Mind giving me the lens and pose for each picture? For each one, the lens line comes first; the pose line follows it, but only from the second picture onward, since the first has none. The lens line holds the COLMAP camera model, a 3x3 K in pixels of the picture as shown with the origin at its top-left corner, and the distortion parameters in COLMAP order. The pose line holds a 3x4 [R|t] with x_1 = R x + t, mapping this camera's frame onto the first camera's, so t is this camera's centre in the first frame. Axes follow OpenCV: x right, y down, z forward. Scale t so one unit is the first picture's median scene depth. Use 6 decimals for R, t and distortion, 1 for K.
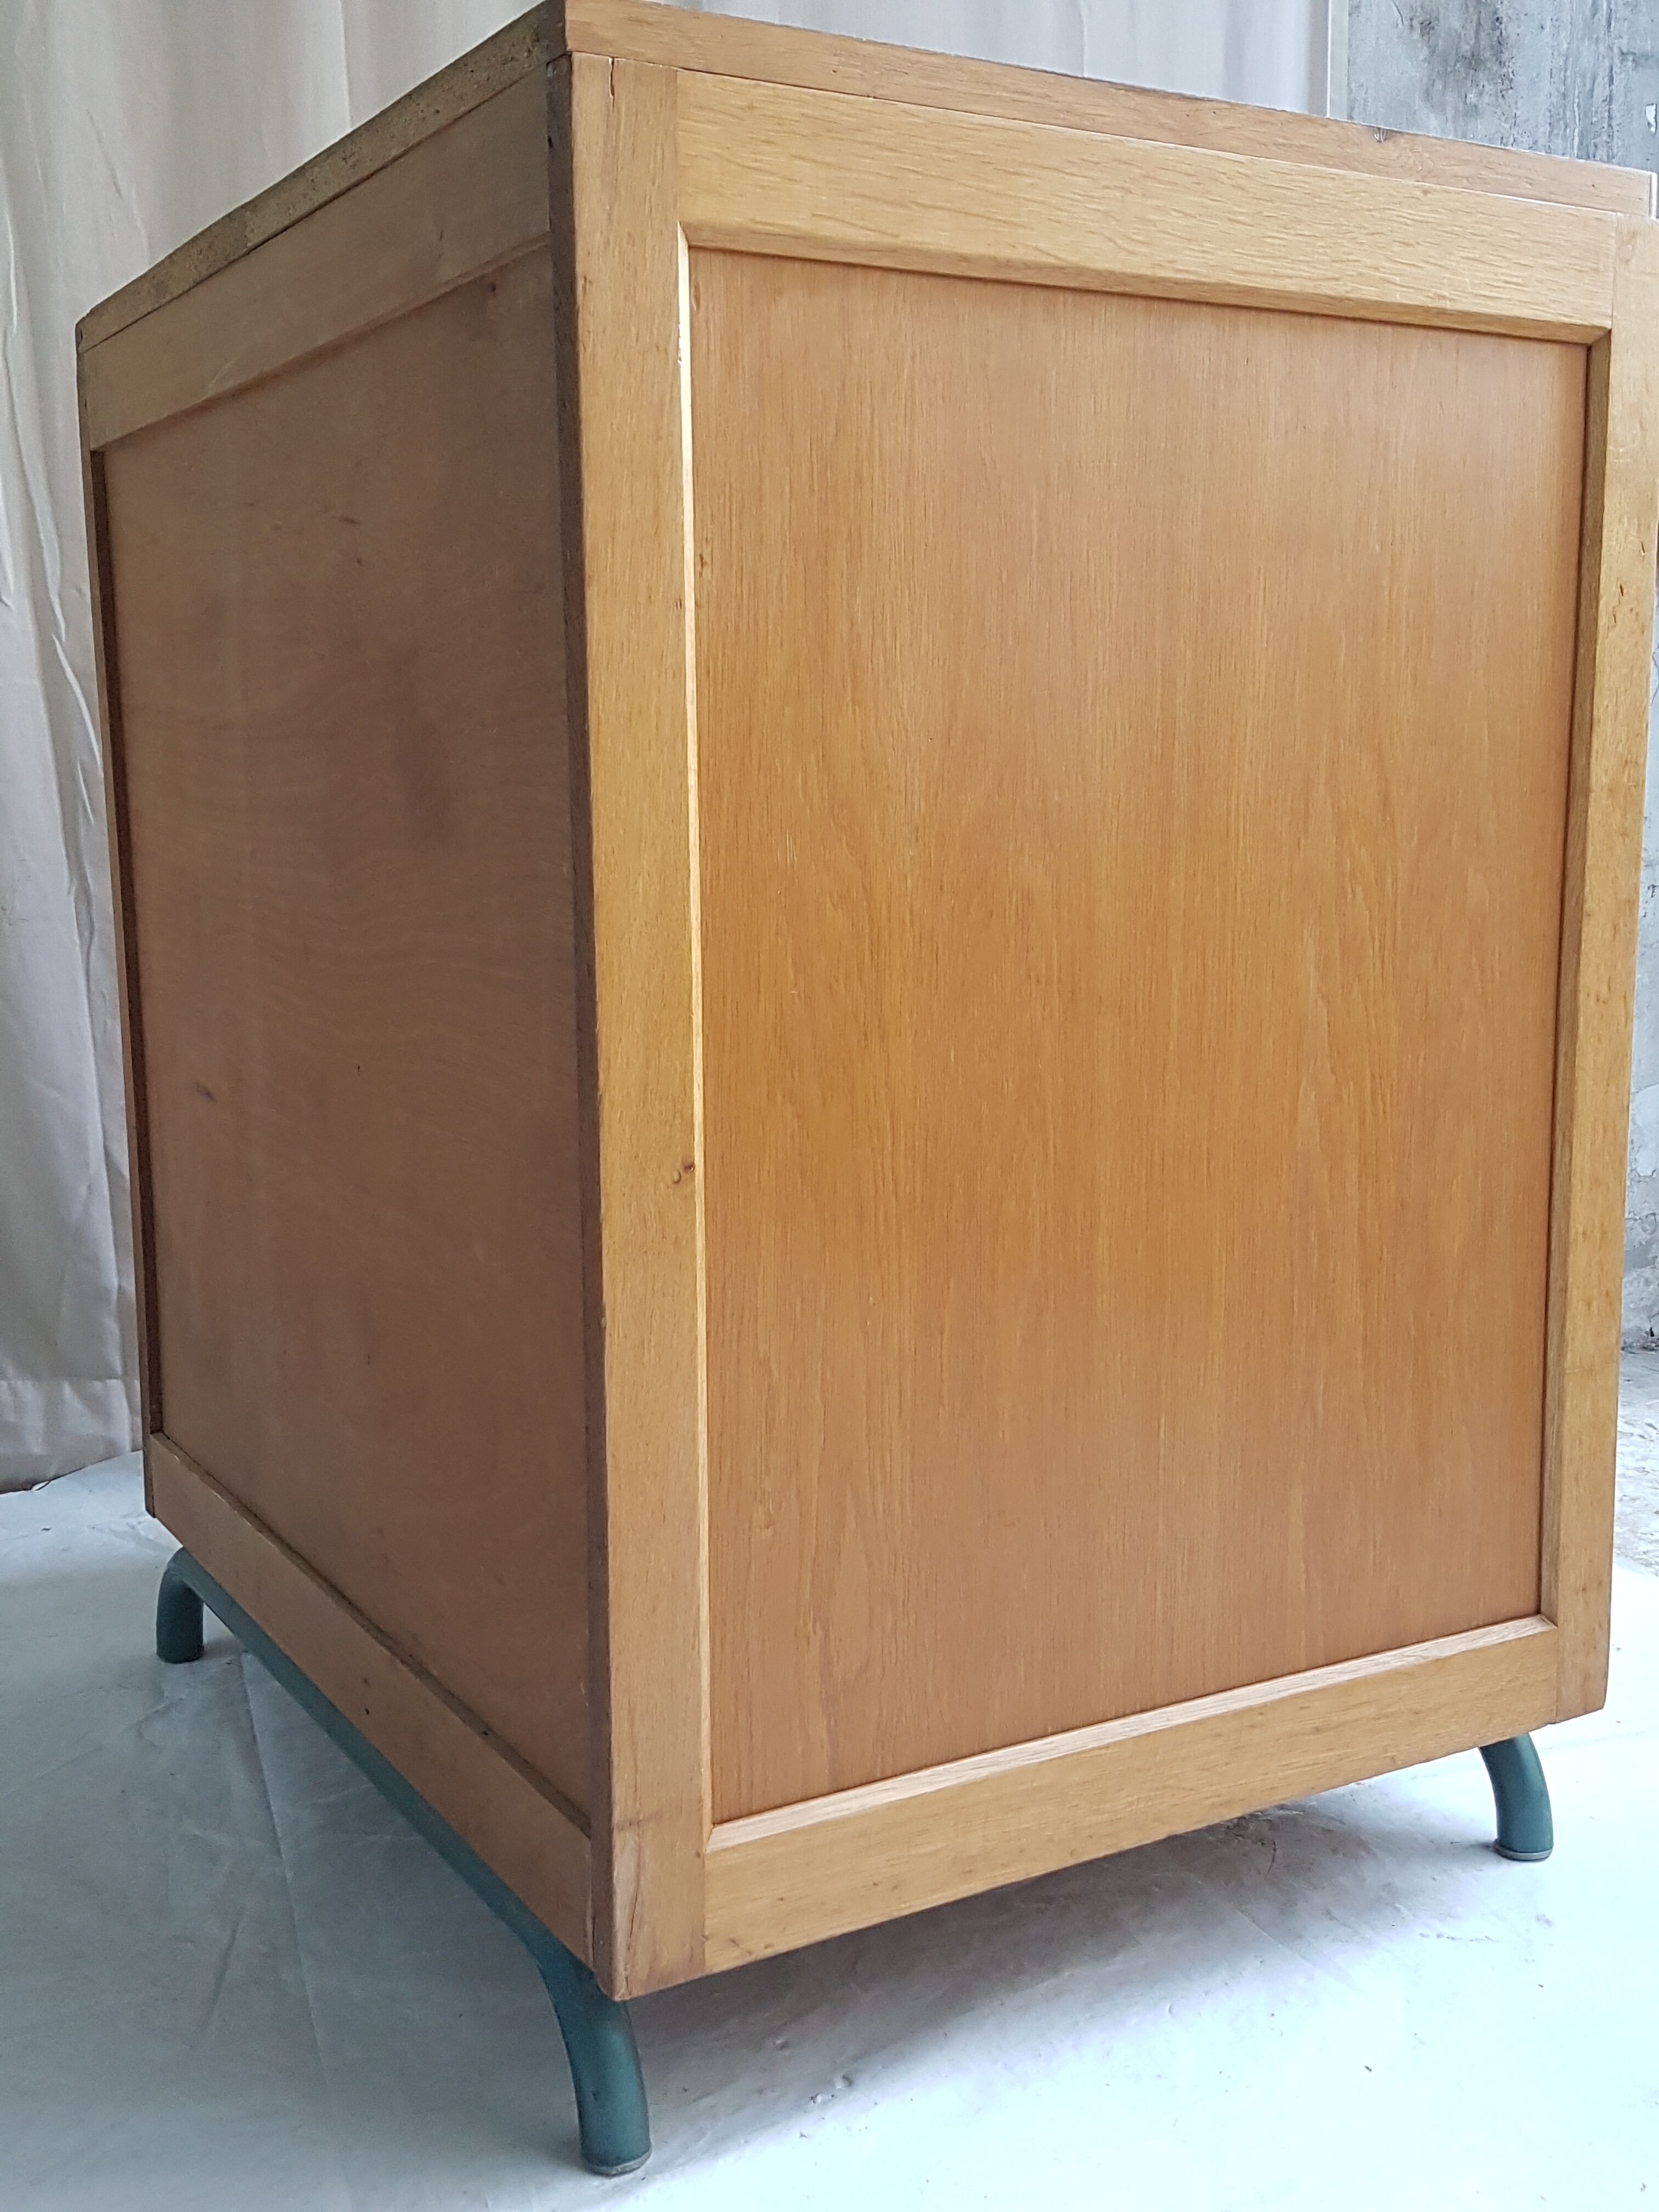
lens RADIAL K [[2280.4, 0, 817.7], [0, 2280.4, 1114.2], [0, 0, 1]] dist [0.343065, -0.788019]
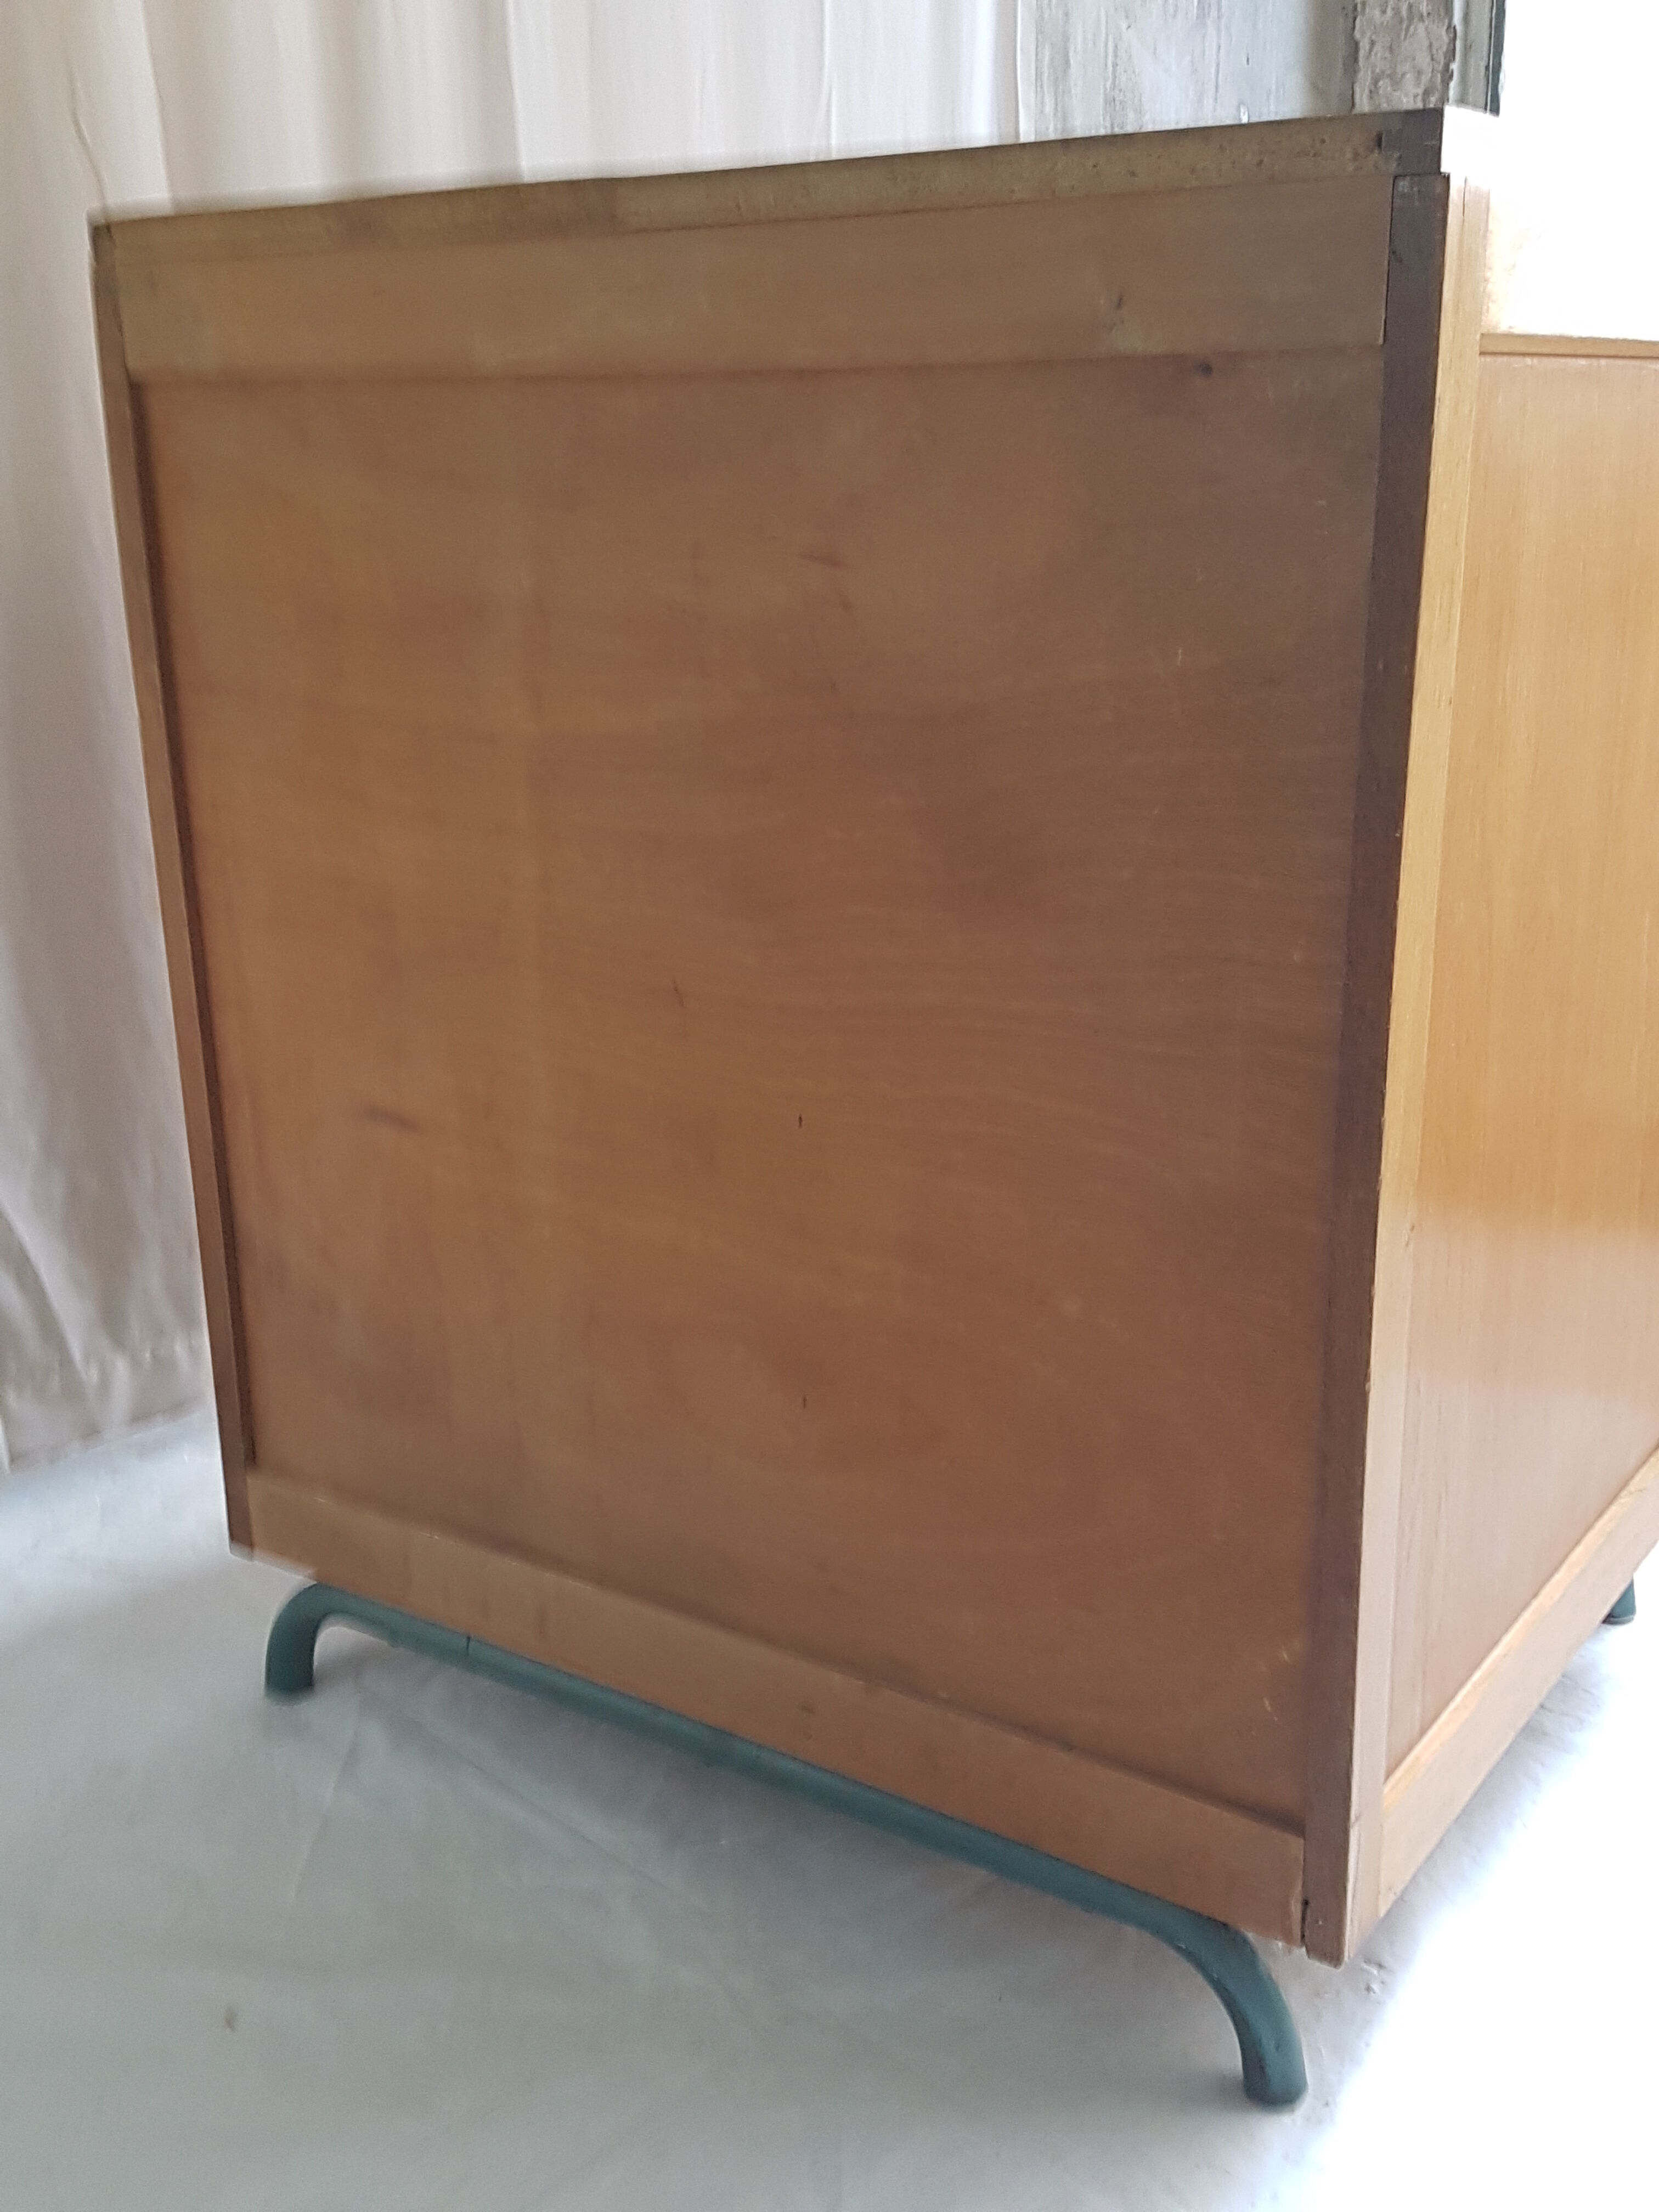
lens RADIAL K [[2280.4, 0, 817.7], [0, 2280.4, 1114.2], [0, 0, 1]] dist [0.343065, -0.788019]
pose [[0.895923, -0.142020, 0.420894, -0.598166], [0.071829, 0.981362, 0.178238, -0.194615], [-0.438363, -0.129456, 0.889426, 0.143983]]
